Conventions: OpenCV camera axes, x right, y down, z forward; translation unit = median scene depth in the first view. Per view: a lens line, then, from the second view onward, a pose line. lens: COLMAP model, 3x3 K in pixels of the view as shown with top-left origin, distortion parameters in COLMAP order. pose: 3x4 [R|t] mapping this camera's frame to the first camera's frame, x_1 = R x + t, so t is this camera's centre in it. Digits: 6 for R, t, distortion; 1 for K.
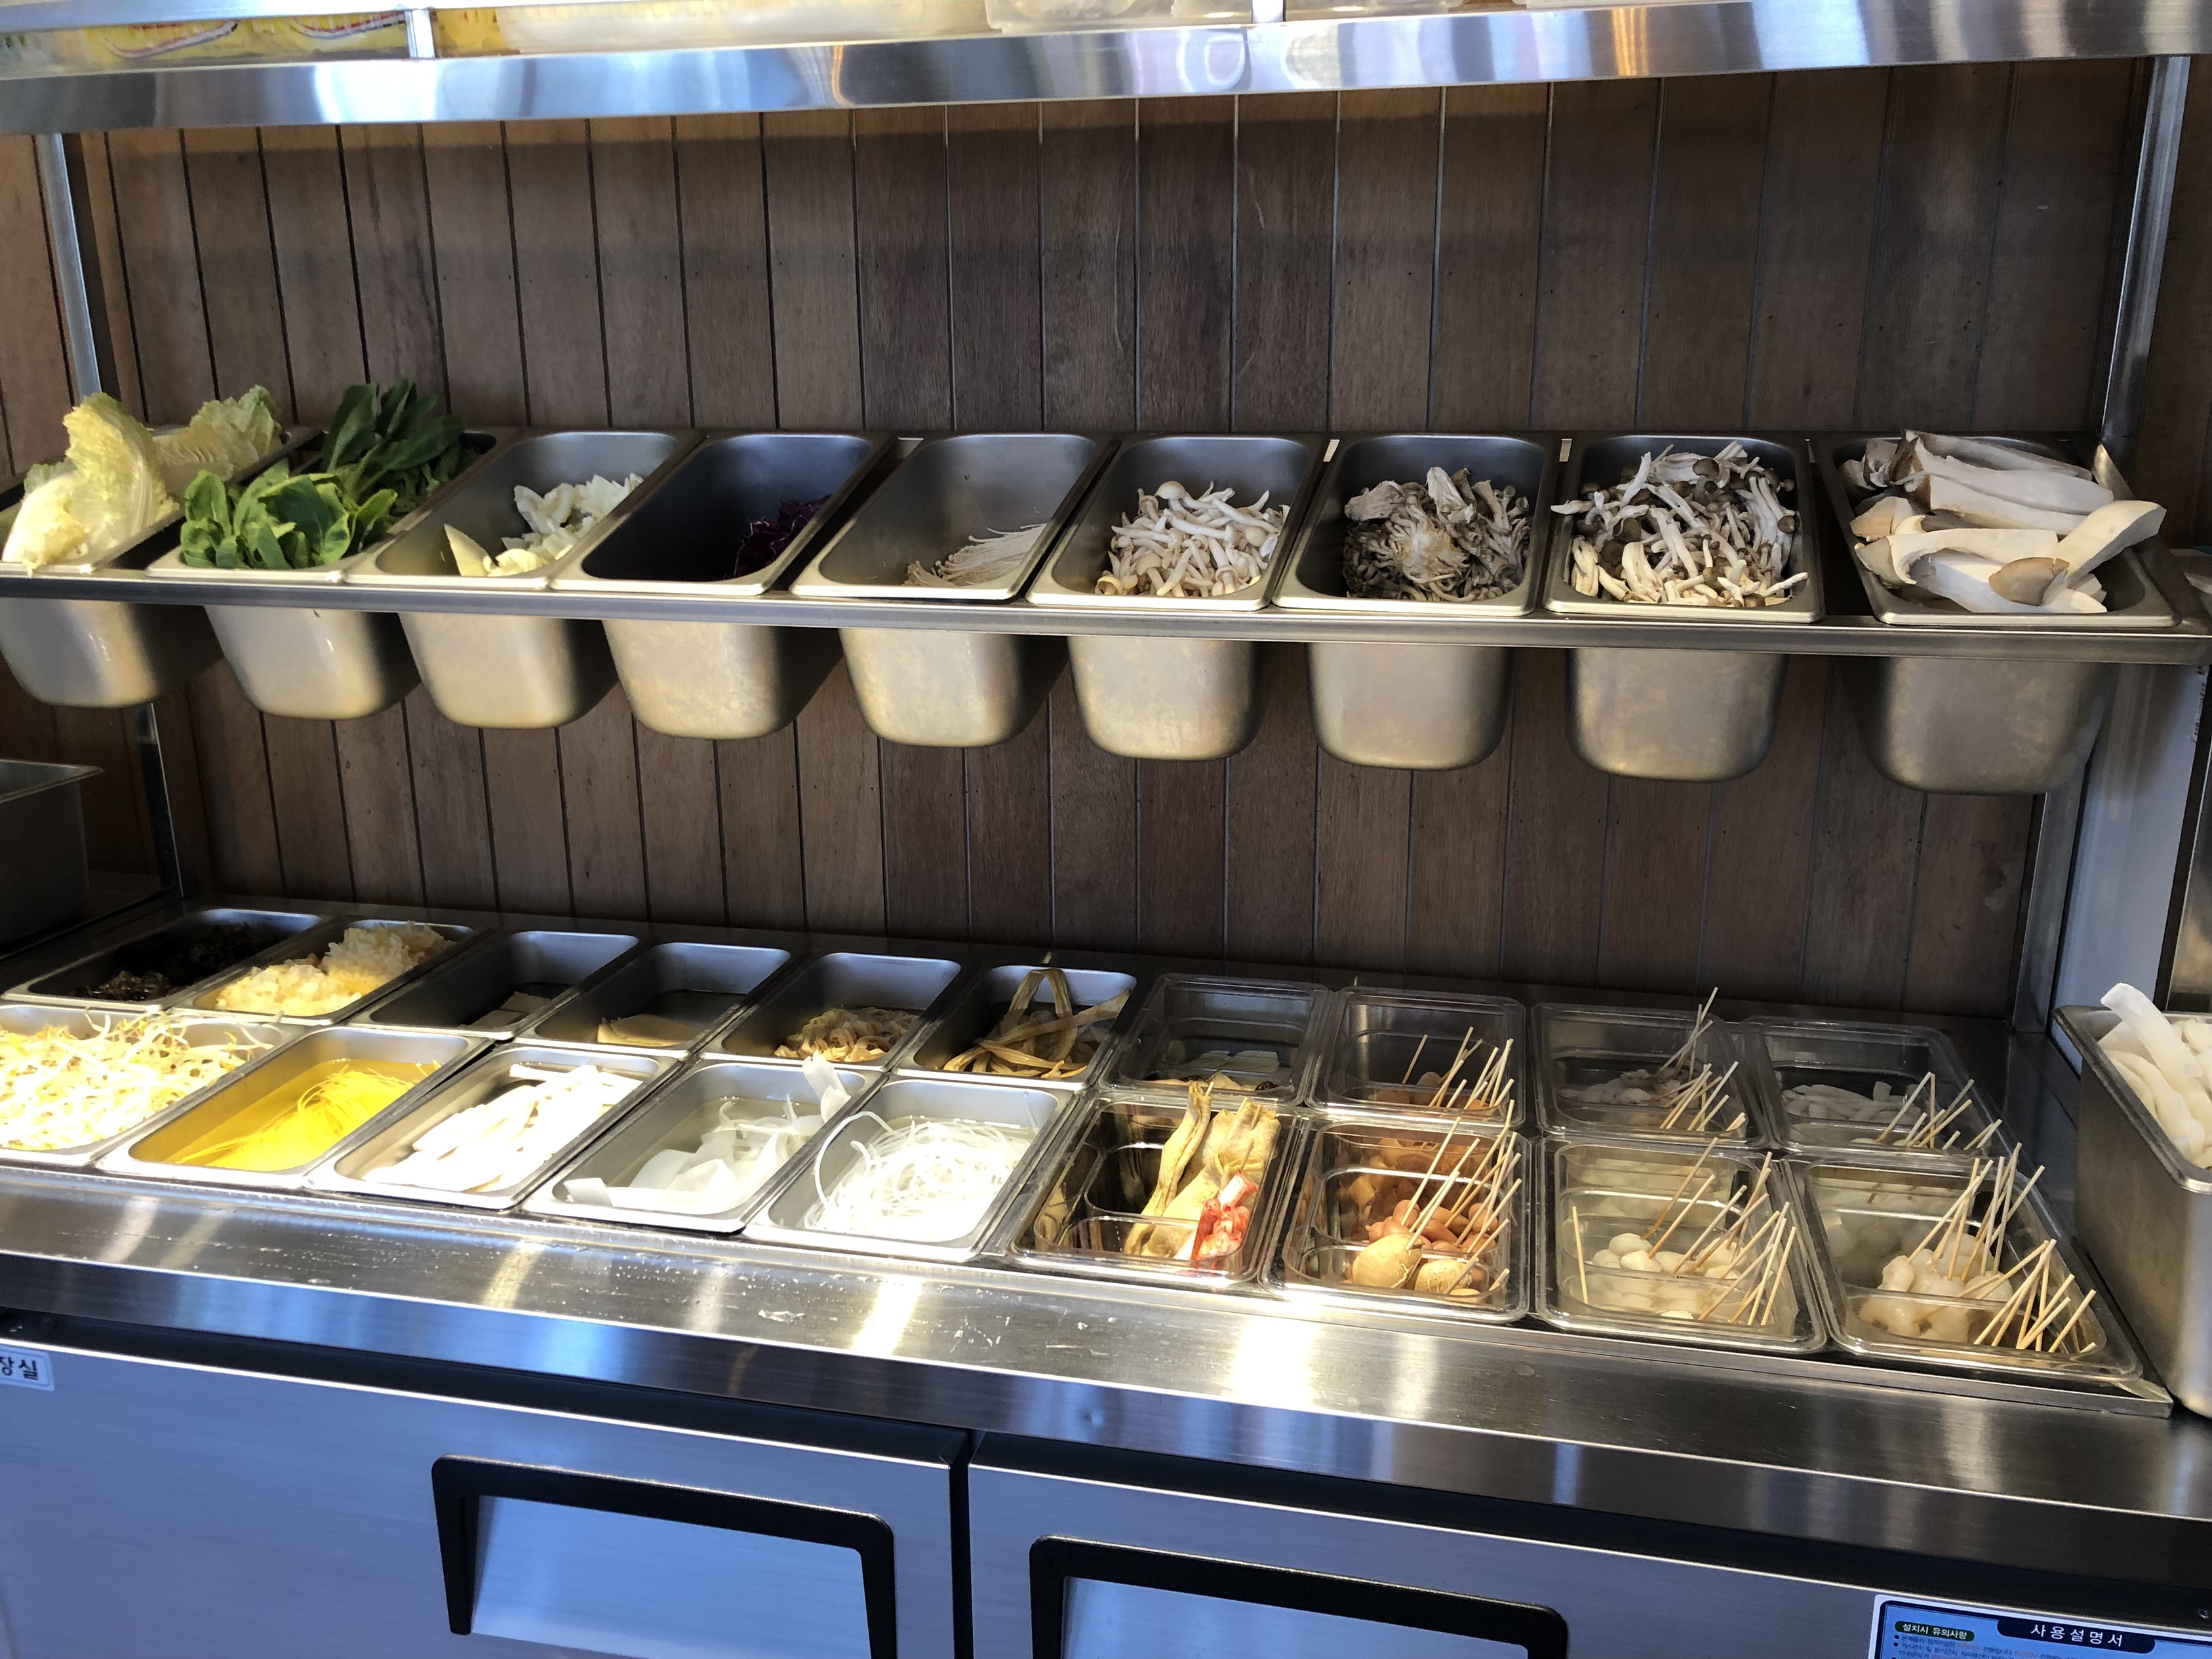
lens RADIAL K [[1828.3, 0, 1066.2], [0, 1828.3, 833.2], [0, 0, 1]] dist [0.070396, -0.084393]
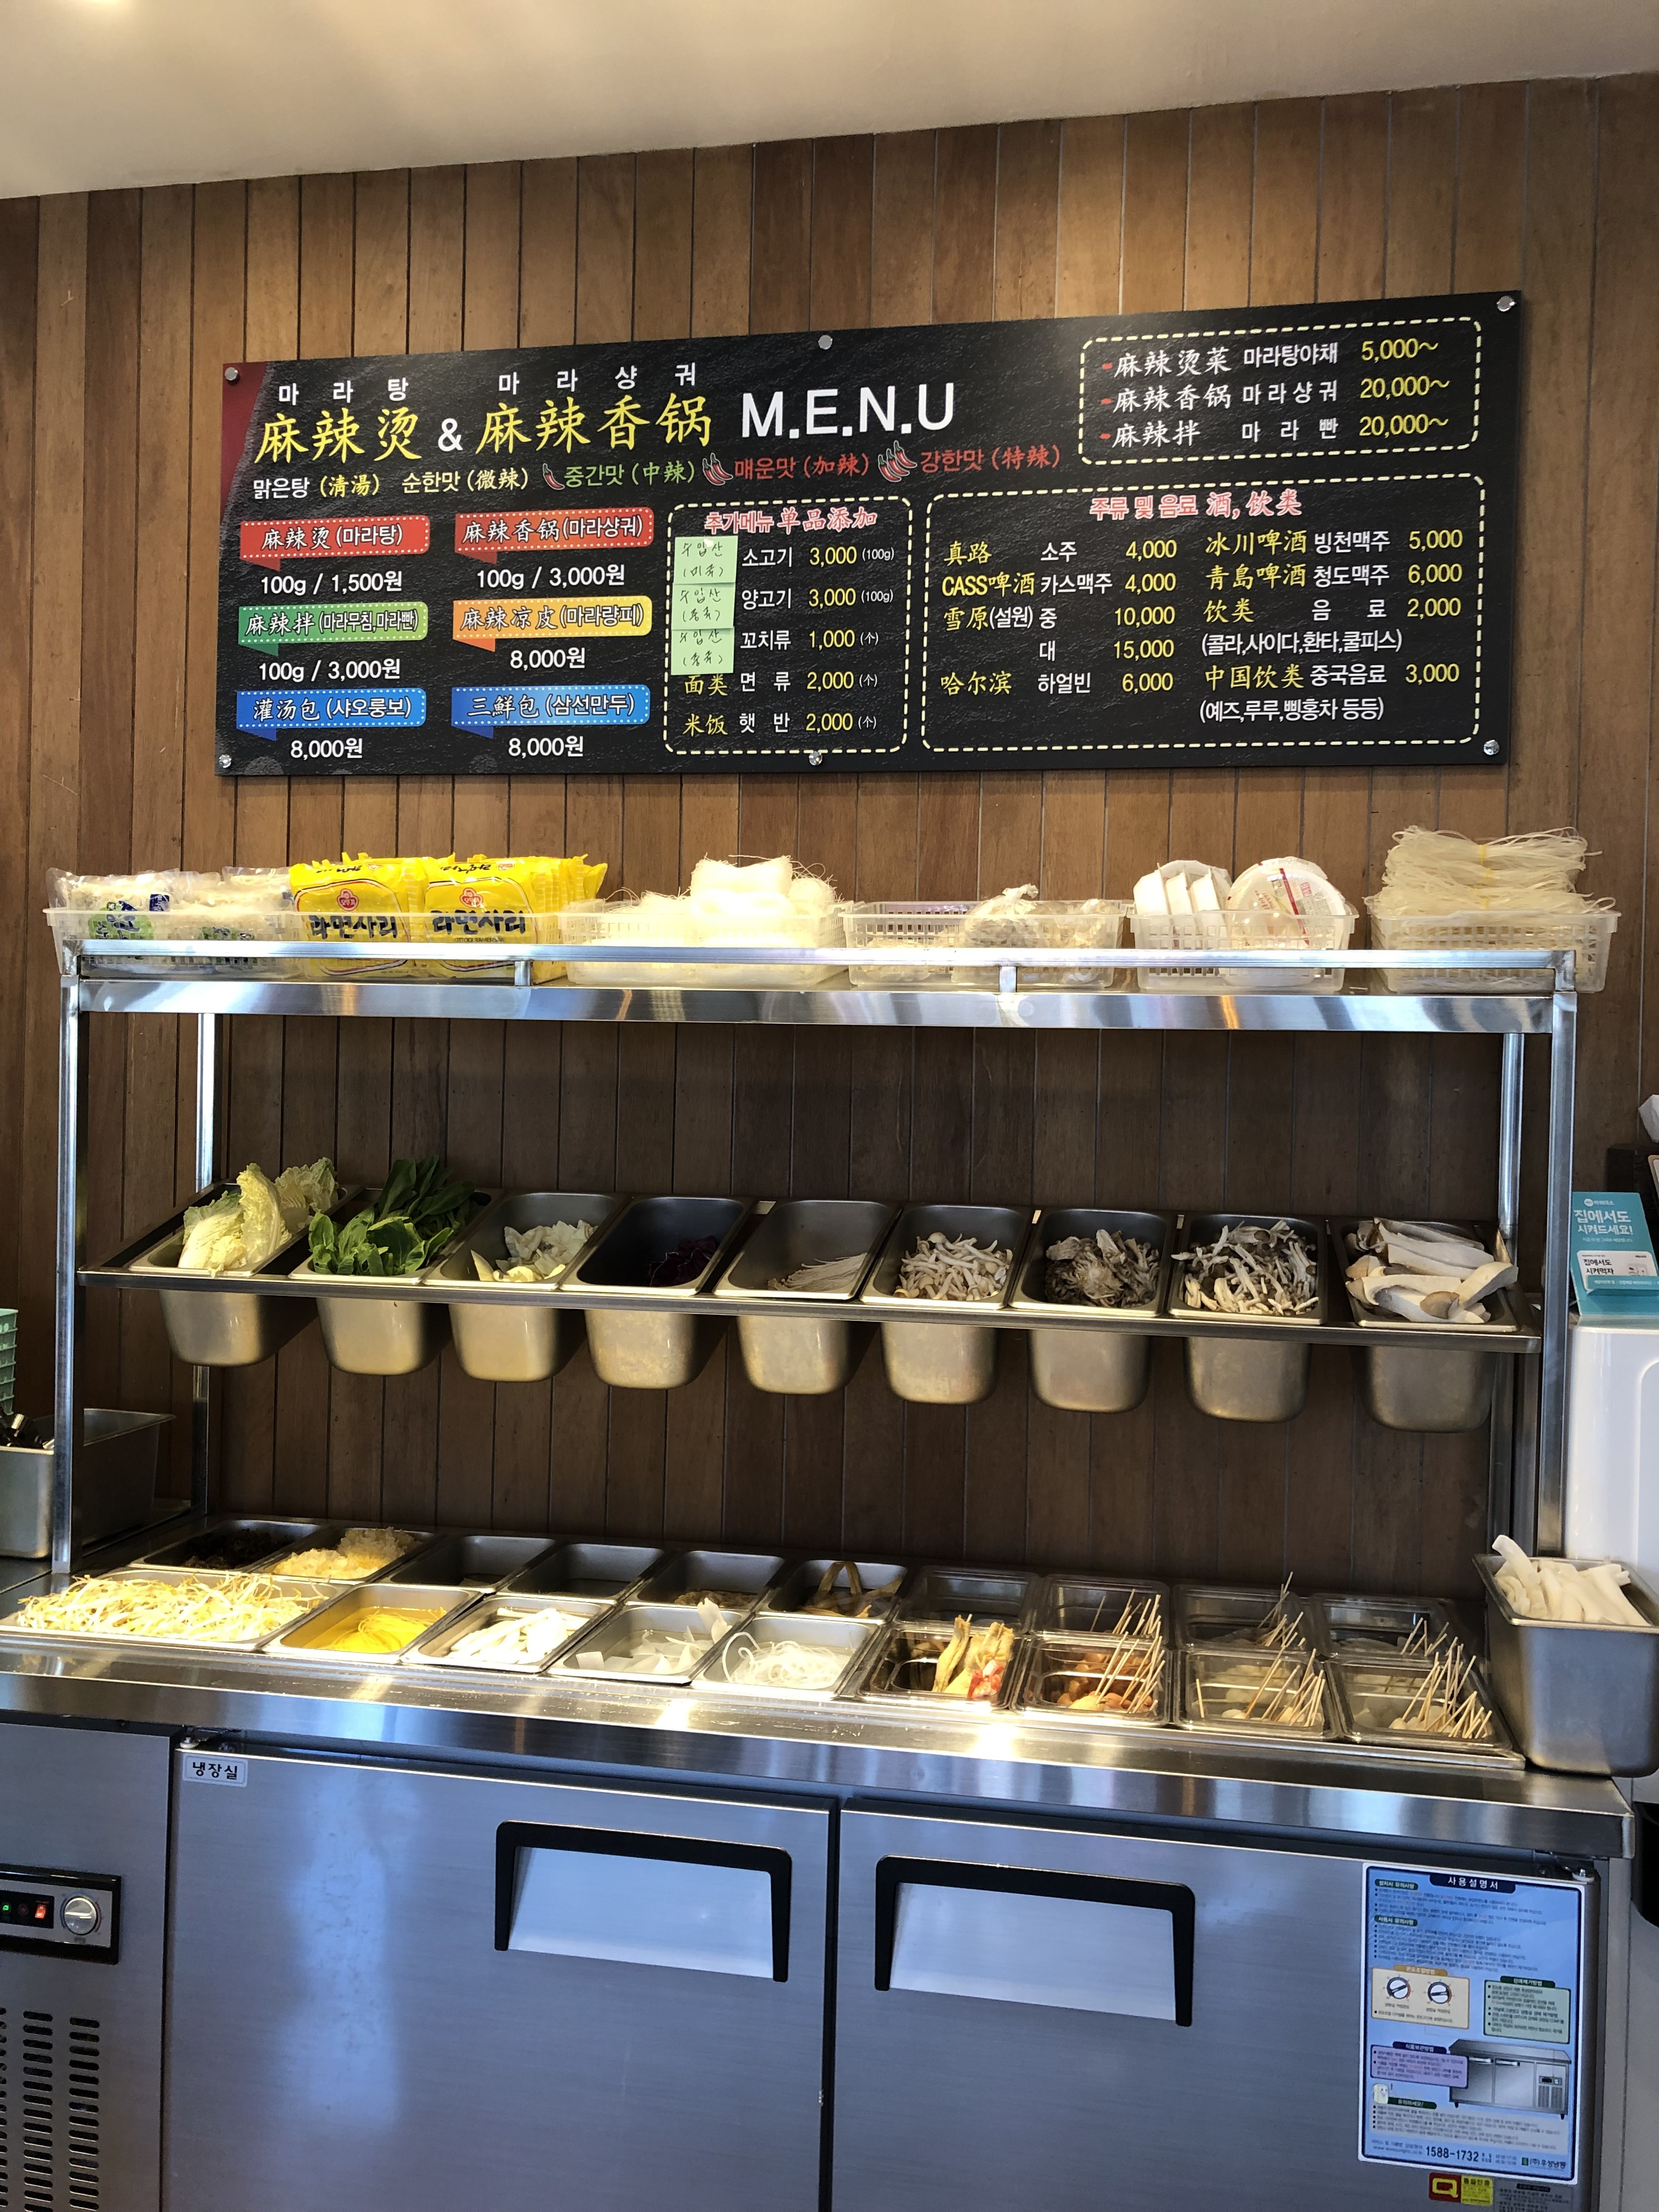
lens RADIAL K [[1828.2, 0, 829.5], [0, 1828.2, 1106.0], [0, 0, 1]] dist [0.070396, -0.084393]
pose [[0.998417, 0.029141, 0.048117, -0.121761], [-0.015878, 0.966569, -0.255916, 0.115060], [-0.053966, 0.254747, 0.965501, -0.585475]]
